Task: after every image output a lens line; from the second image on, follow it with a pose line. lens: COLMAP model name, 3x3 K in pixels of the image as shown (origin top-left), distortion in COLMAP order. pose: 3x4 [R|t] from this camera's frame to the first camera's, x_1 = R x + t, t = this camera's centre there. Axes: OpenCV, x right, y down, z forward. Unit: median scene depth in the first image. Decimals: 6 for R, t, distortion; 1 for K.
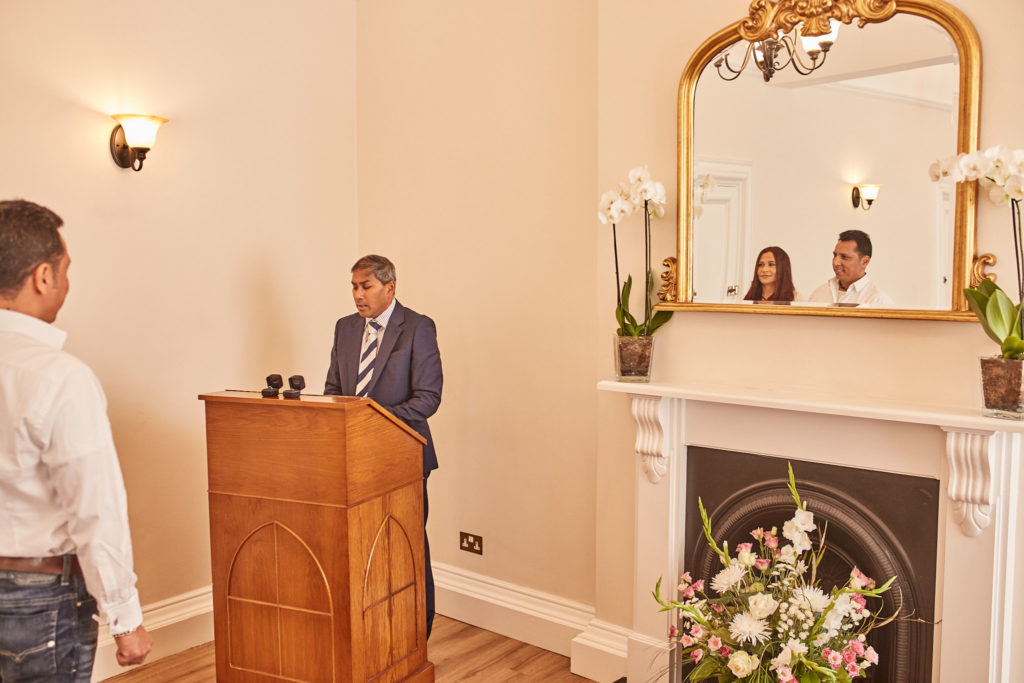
lens RADIAL K [[995.8, 0, 508.5], [0, 995.8, 350.1], [0, 0, 1]] dist [-0.022629, 0.003725]
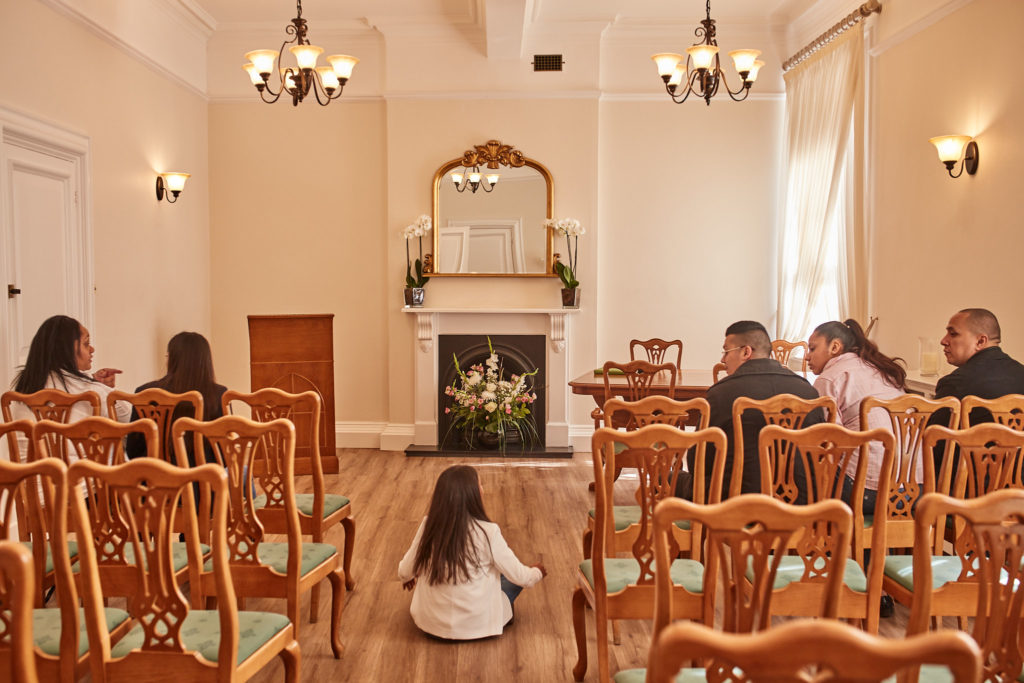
lens RADIAL K [[995.8, 0, 508.5], [0, 995.8, 350.1], [0, 0, 1]] dist [-0.022629, 0.003725]
pose [[0.779820, -0.034255, 0.625066, -1.233011], [0.049905, 0.998726, -0.007528, 0.168760], [-0.624011, 0.037065, 0.780536, -0.983474]]
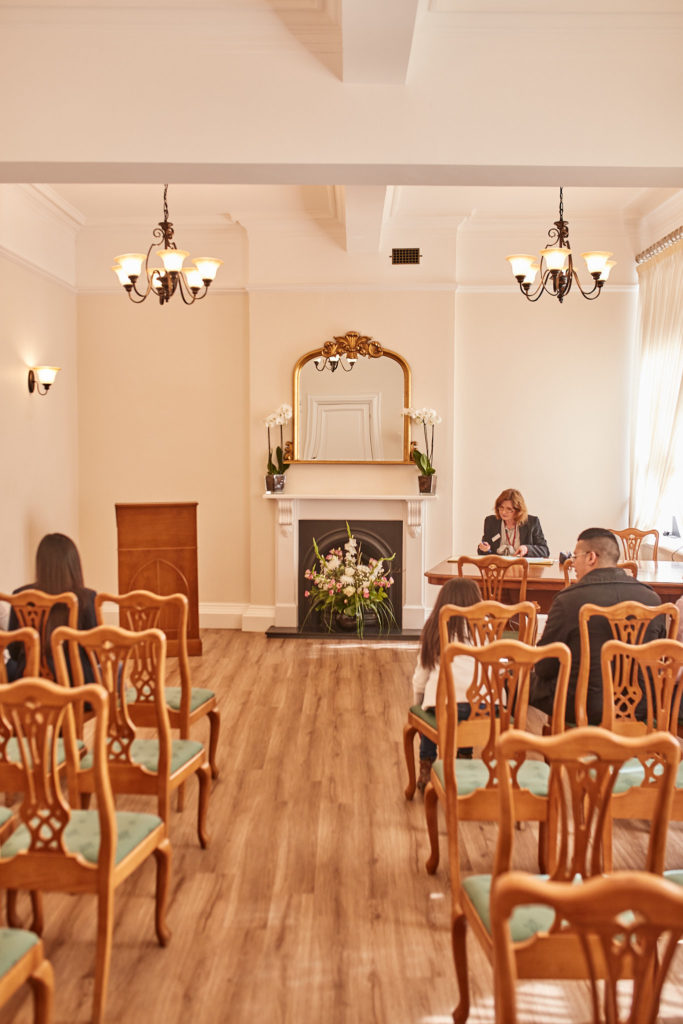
lens RADIAL K [[995.8, 0, 341.5], [0, 995.8, 512.0], [0, 0, 1]] dist [-0.022629, 0.003725]
pose [[0.795685, -0.034230, 0.604743, -1.274357], [0.046879, 0.998887, -0.005140, 0.101037], [-0.603894, 0.032440, 0.796404, -1.042686]]
